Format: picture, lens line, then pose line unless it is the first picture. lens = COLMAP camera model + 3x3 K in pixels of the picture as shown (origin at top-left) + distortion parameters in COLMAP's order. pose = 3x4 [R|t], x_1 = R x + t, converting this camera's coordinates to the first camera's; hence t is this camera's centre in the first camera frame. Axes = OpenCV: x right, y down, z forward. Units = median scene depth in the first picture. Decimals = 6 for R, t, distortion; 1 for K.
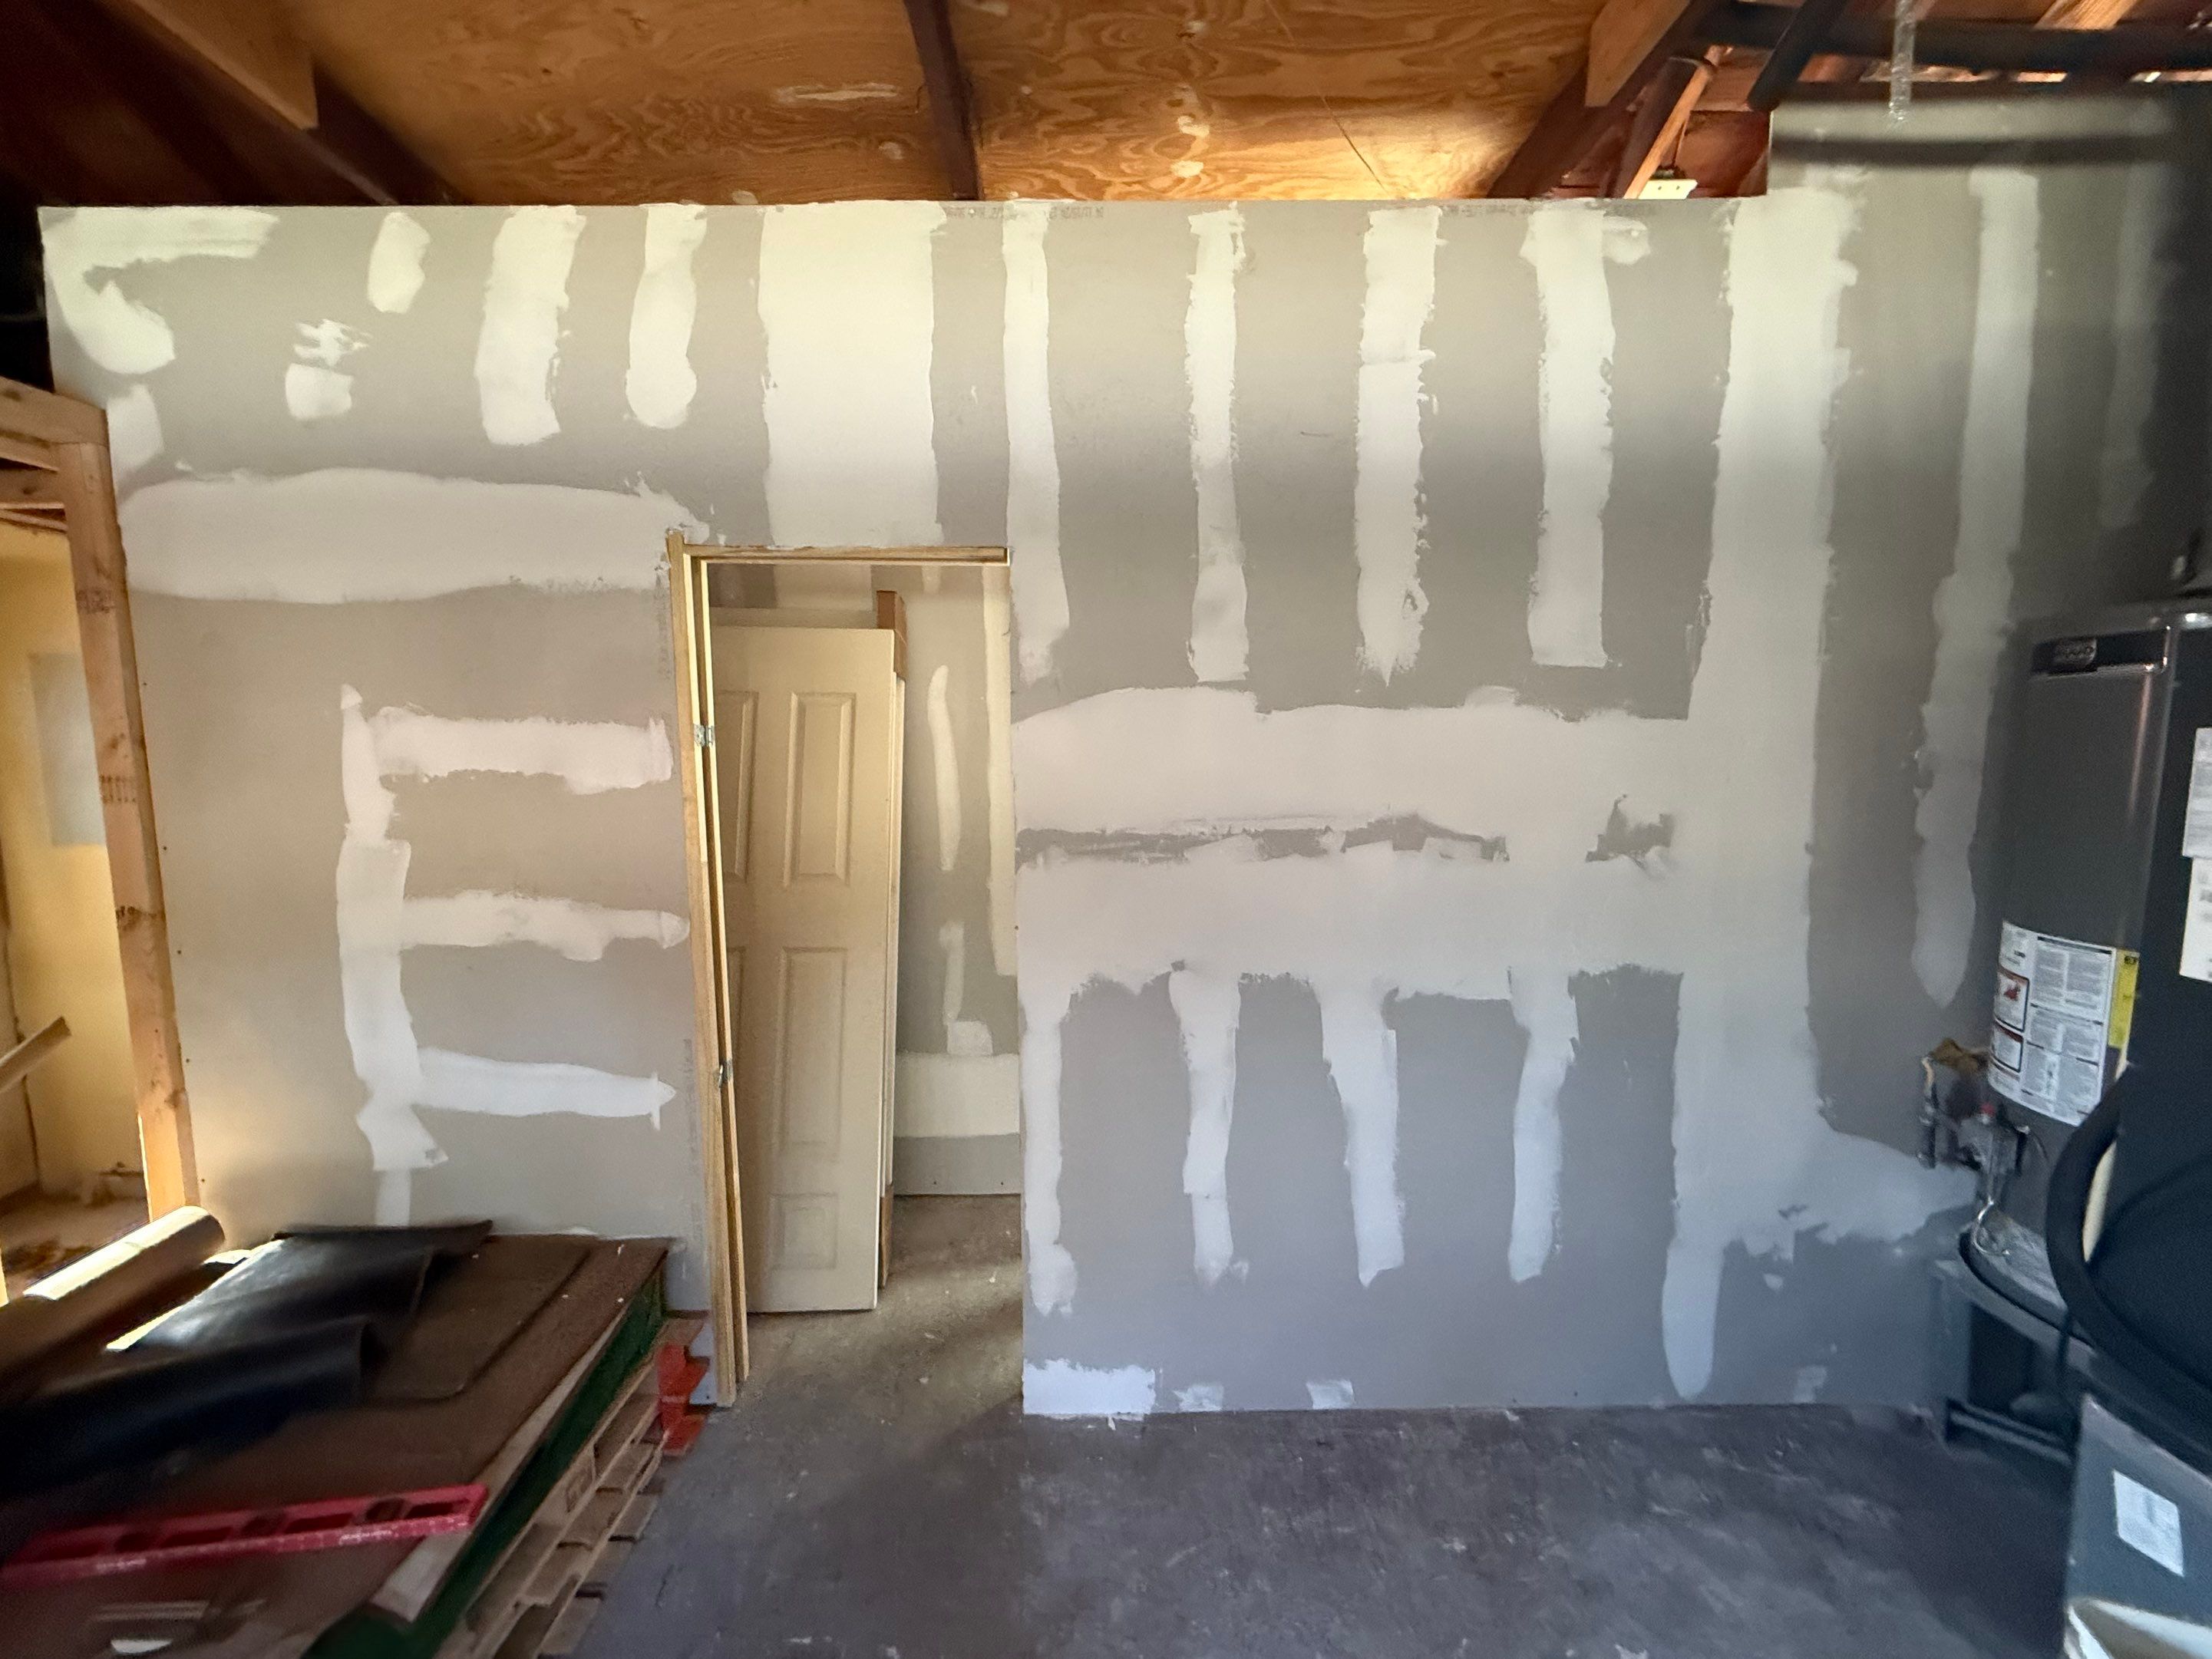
lens RADIAL K [[878.7, 0, 1100.6], [0, 878.7, 829.2], [0, 0, 1]] dist [0.001401, -0.000230]
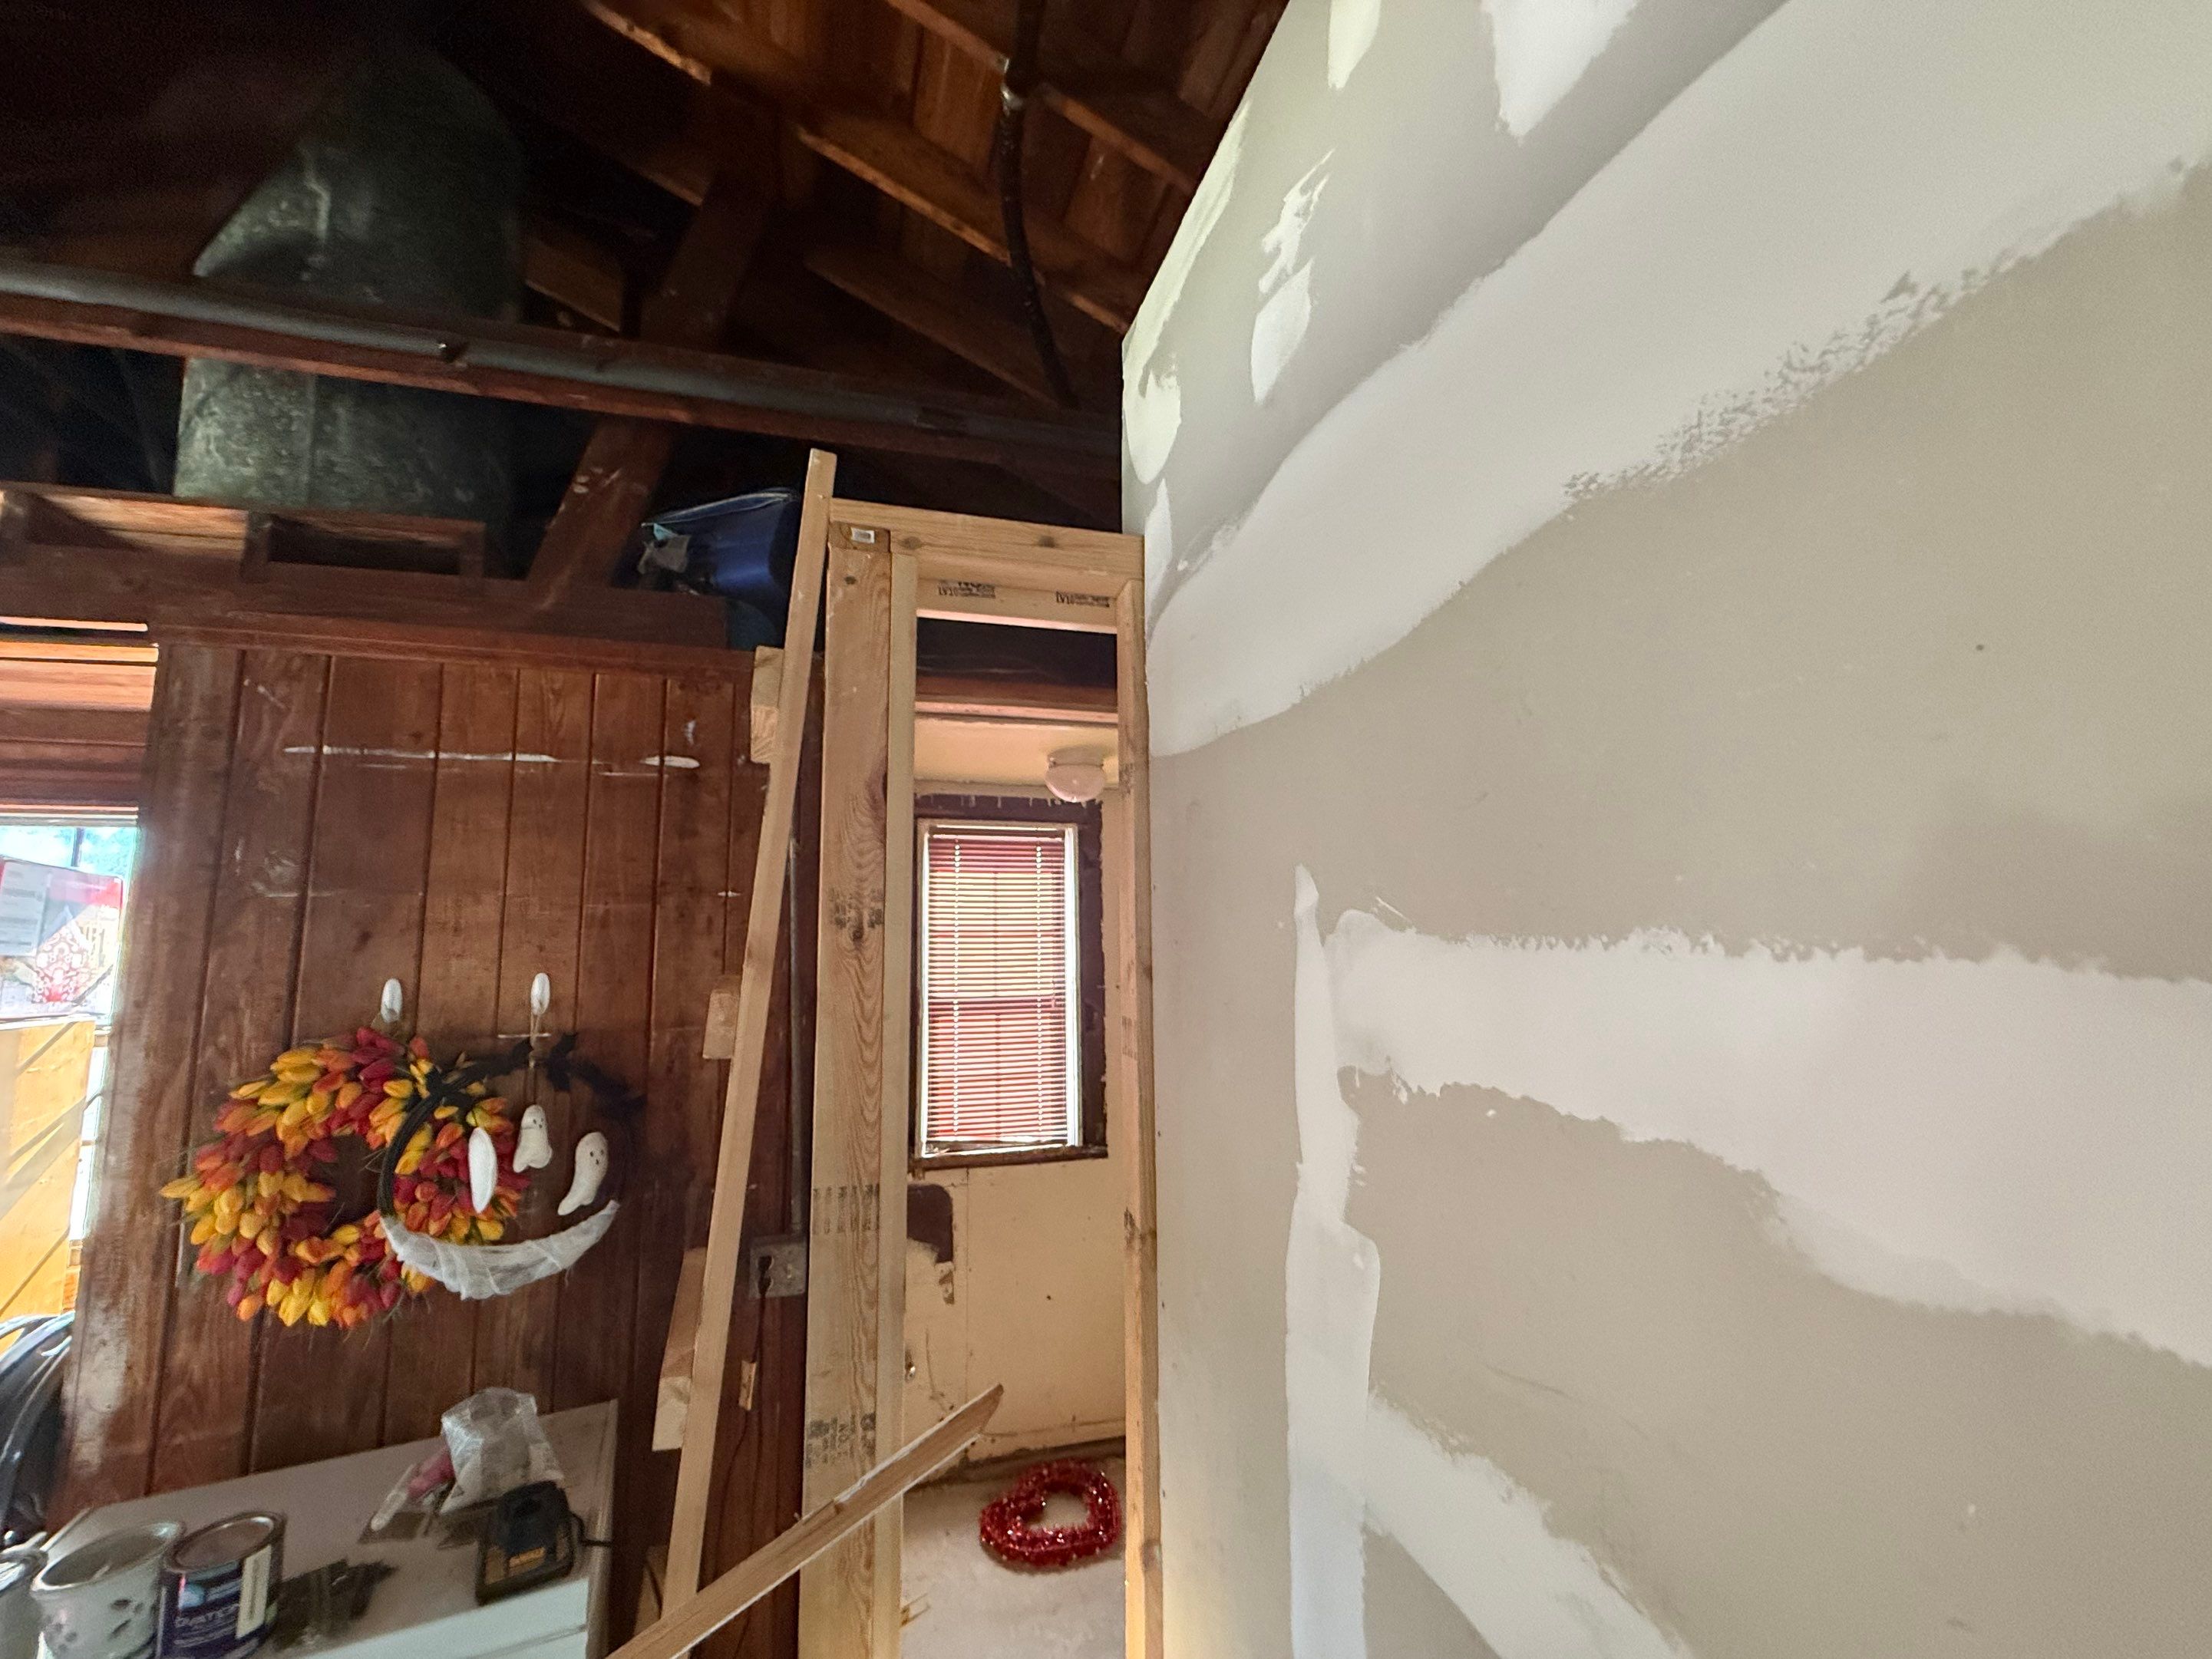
lens RADIAL K [[878.7, 0, 1100.6], [0, 878.7, 829.2], [0, 0, 1]] dist [0.001401, -0.000230]
pose [[0.293451, -0.118259, -0.948631, -0.430381], [-0.086511, 0.984962, -0.149549, -0.102917], [0.952052, 0.125952, 0.278807, 0.756977]]
